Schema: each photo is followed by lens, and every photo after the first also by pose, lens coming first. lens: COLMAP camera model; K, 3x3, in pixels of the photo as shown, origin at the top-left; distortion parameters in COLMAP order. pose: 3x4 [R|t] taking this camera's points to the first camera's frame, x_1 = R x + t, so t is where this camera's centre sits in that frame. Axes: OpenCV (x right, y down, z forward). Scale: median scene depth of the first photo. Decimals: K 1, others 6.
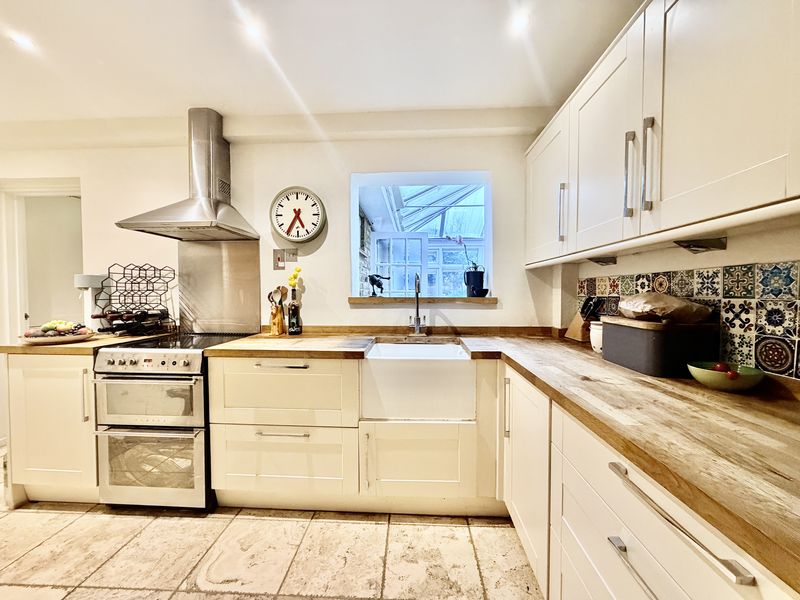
lens RADIAL K [[318.9, 0, 403.2], [0, 318.9, 300.8], [0, 0, 1]] dist [-0.003459, -0.001242]
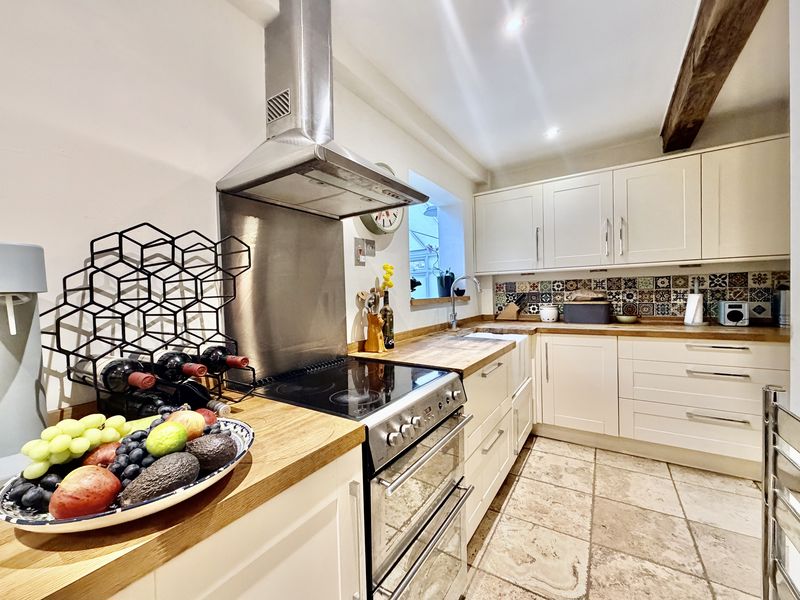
lens RADIAL K [[318.9, 0, 404.7], [0, 318.9, 298.6], [0, 0, 1]] dist [-0.003459, -0.001242]
pose [[0.508289, -0.029421, 0.860684, -1.615625], [0.051212, 0.998680, 0.003895, -0.028910], [-0.859662, 0.042097, 0.509125, 0.876354]]
